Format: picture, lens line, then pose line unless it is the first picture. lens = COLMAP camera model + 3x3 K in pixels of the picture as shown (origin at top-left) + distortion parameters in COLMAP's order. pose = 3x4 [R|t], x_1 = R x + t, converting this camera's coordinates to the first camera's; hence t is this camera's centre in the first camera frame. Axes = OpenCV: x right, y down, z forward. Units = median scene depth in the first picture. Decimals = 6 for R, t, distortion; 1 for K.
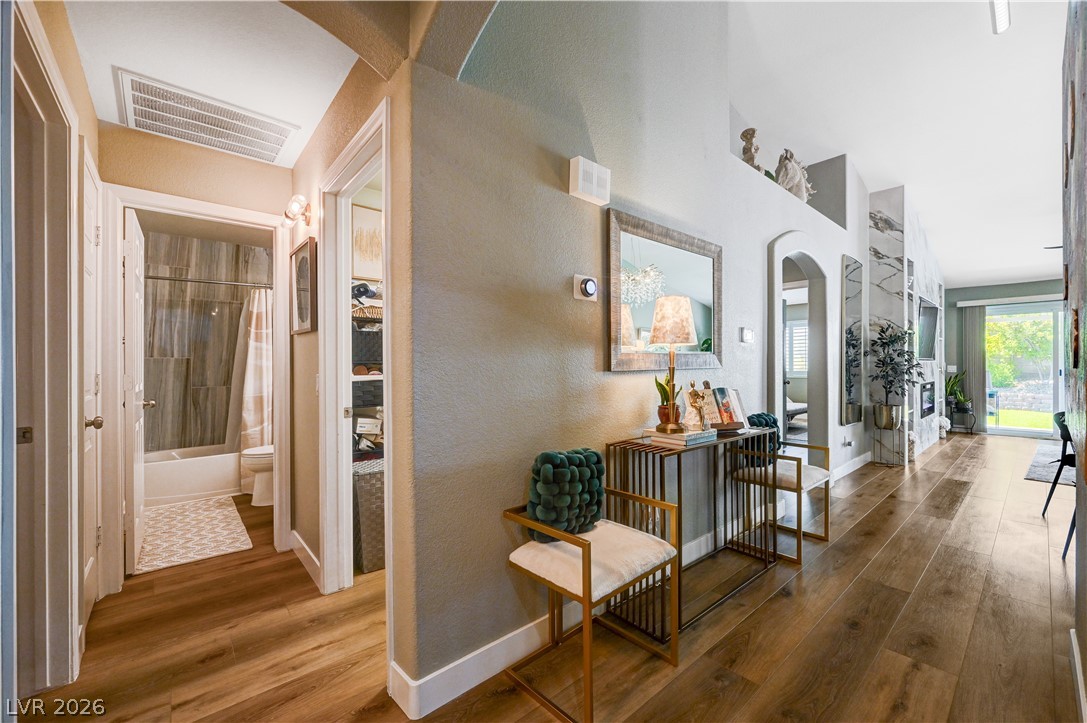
lens RADIAL K [[431.0, 0, 552.9], [0, 431.0, 366.8], [0, 0, 1]] dist [-0.003066, 0.000618]
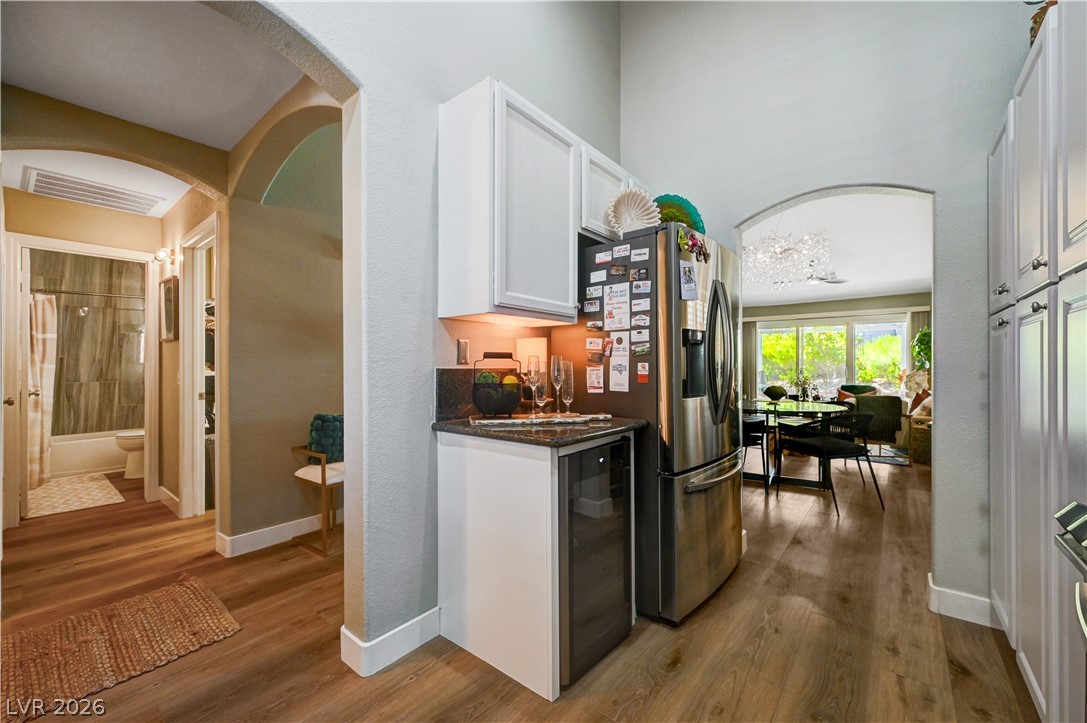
lens RADIAL K [[431.0, 0, 538.5], [0, 431.0, 366.0], [0, 0, 1]] dist [-0.003066, 0.000618]
pose [[0.987115, 0.004386, 0.159952, 0.341715], [-0.003953, 0.999988, -0.003029, 0.002630], [-0.159963, 0.002357, 0.987120, -0.510326]]
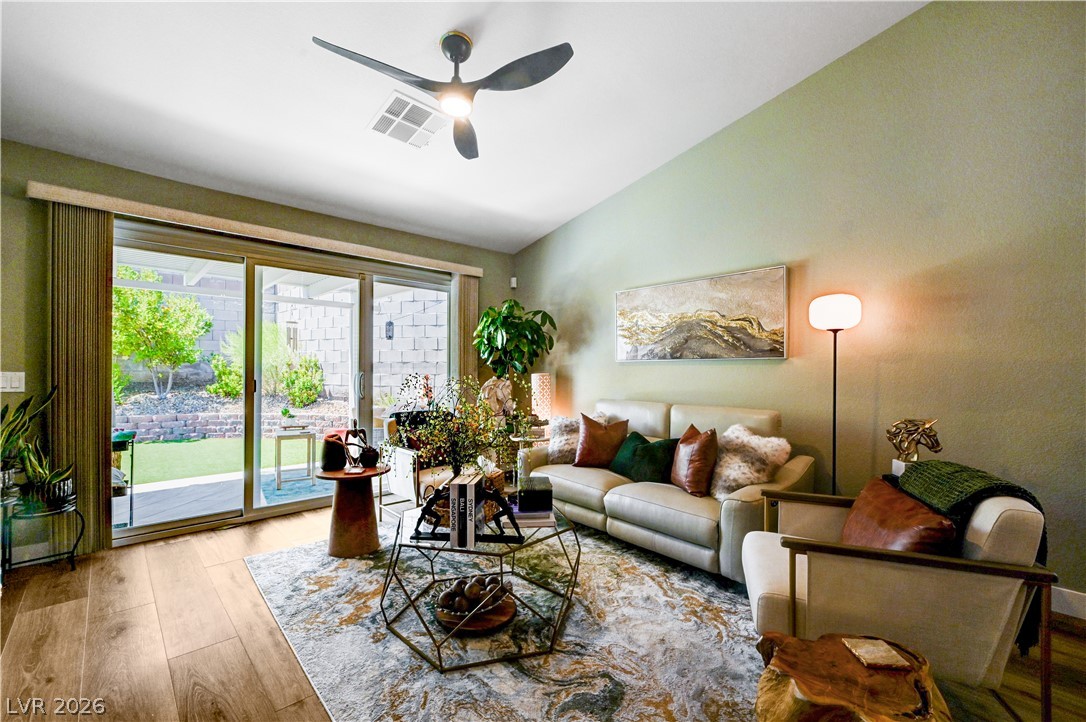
lens RADIAL K [[459.5, 0, 547.9], [0, 459.5, 369.3], [0, 0, 1]] dist [0.001617, -0.001292]
pose [[-0.038735, 0.006958, 0.999225, 1.476664], [-0.001373, 0.999974, -0.007017, -0.006669], [-0.999249, -0.001644, -0.038724, 1.588028]]
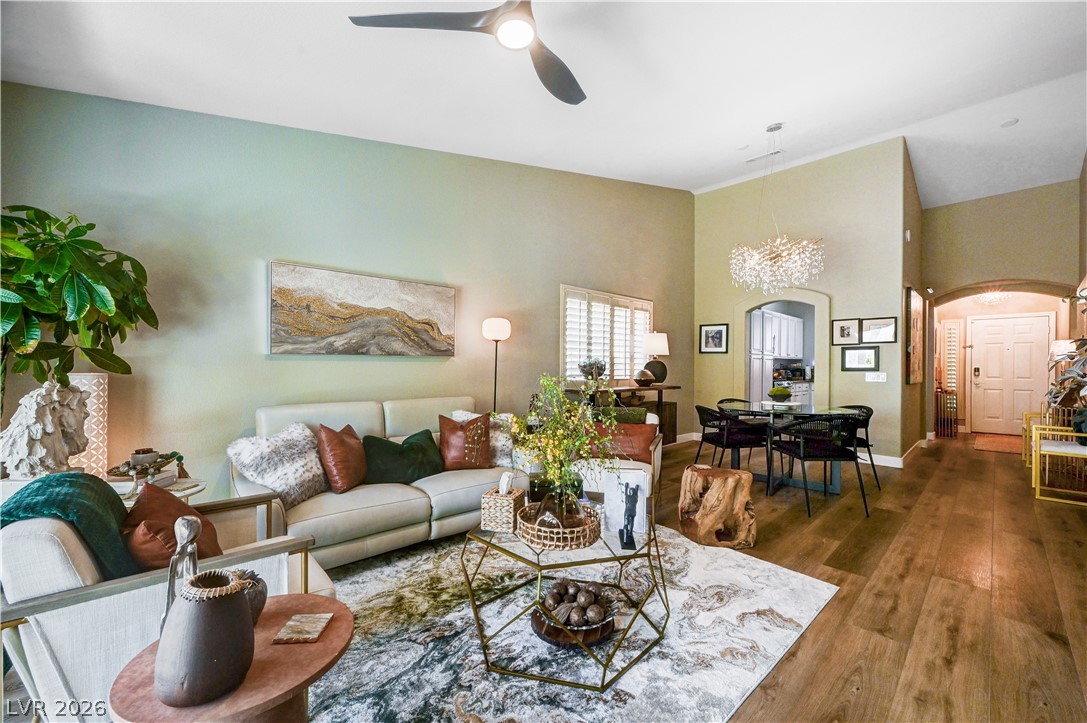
lens RADIAL K [[431.0, 0, 550.9], [0, 431.0, 367.5], [0, 0, 1]] dist [-0.003066, 0.000618]
pose [[-0.999045, -0.003046, -0.043589, 2.309387], [-0.003340, 0.999972, 0.006686, -0.020084], [0.043568, 0.006825, -0.999027, 2.357942]]
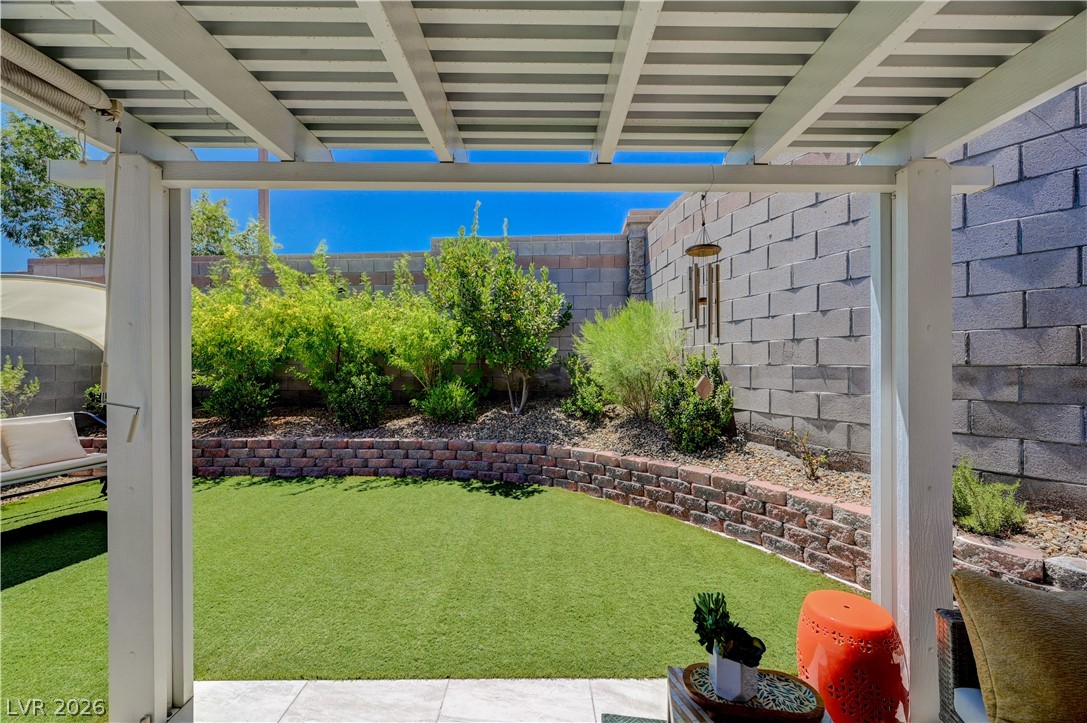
lens RADIAL K [[431.0, 0, 552.6], [0, 431.0, 359.8], [0, 0, 1]] dist [-0.003066, 0.000618]
pose [[0.647261, 0.009482, 0.762209, 3.021662], [0.003336, 0.999878, -0.015271, -0.071338], [-0.762261, 0.012427, 0.647151, 2.442638]]
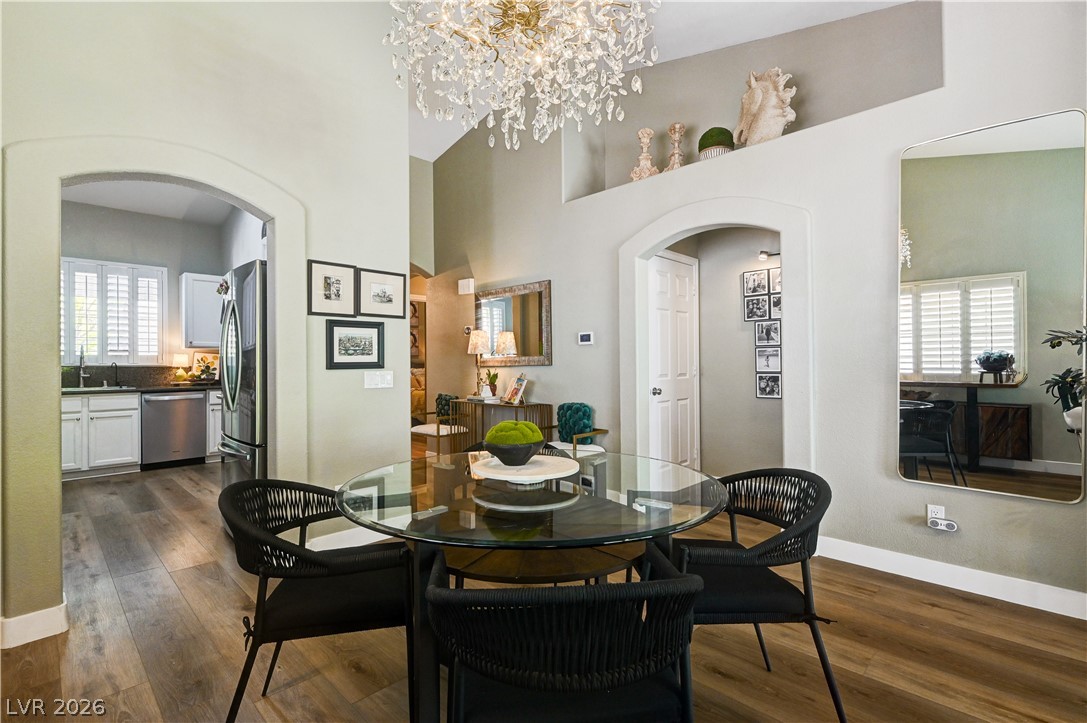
lens RADIAL K [[502.2, 0, 534.6], [0, 502.2, 359.9], [0, 0, 1]] dist [-0.010089, 0.000007]
pose [[0.069345, -0.006621, -0.997571, 2.027364], [0.004276, 0.999971, -0.006340, -0.006690], [0.997584, -0.003826, 0.069371, 0.832998]]
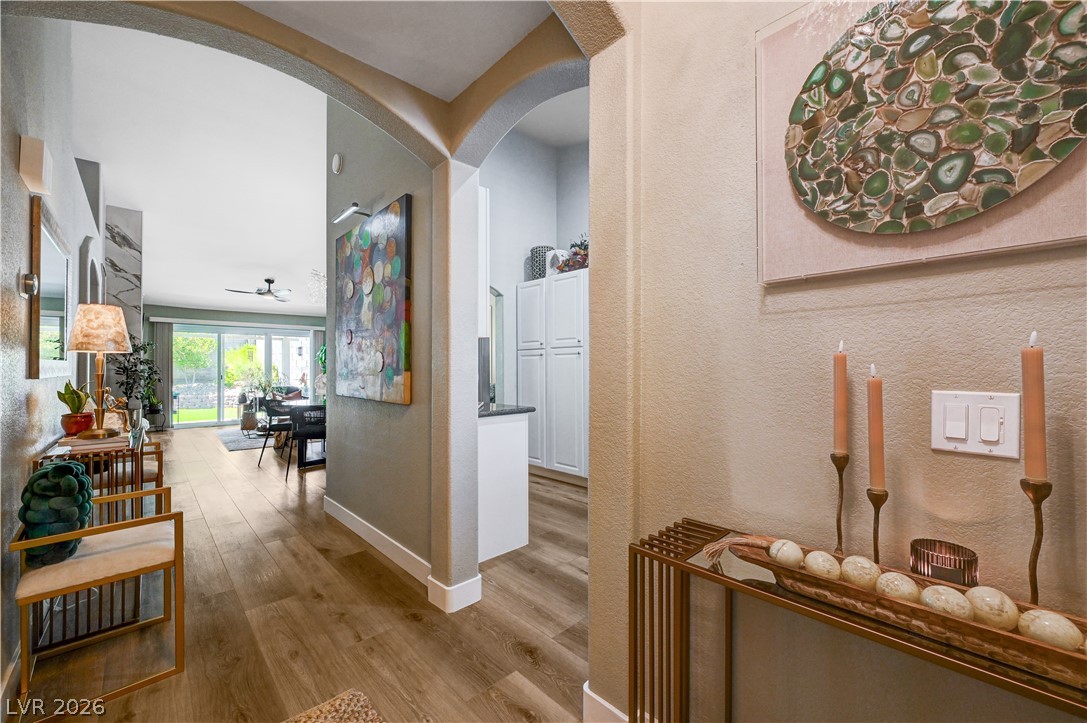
lens RADIAL K [[431.0, 0, 539.3], [0, 431.0, 362.8], [0, 0, 1]] dist [-0.003066, 0.000618]
pose [[-0.020990, 0.019089, 0.999597, -0.567883], [0.007763, 0.999791, -0.018930, 0.001057], [-0.999750, 0.007362, -0.021134, -0.011791]]
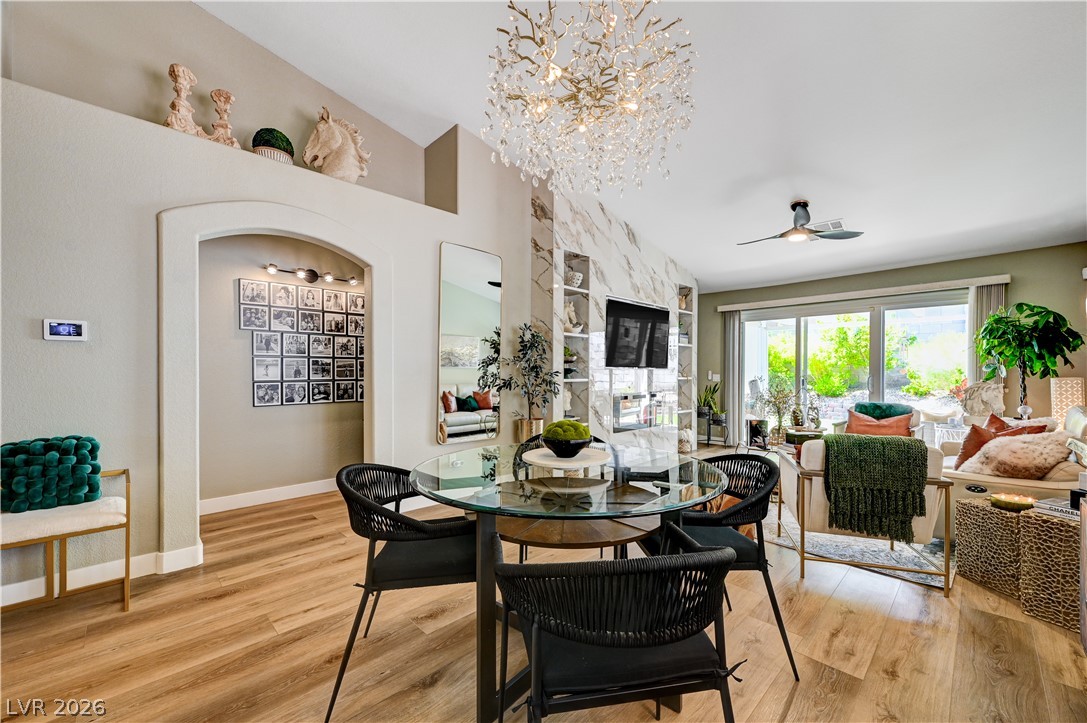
lens RADIAL K [[431.0, 0, 546.4], [0, 431.0, 369.5], [0, 0, 1]] dist [-0.003066, 0.000618]
pose [[0.998248, 0.006770, 0.058776, 1.348884], [-0.006193, 0.999931, -0.009993, -0.004724], [-0.058840, 0.009612, 0.998221, 0.238817]]
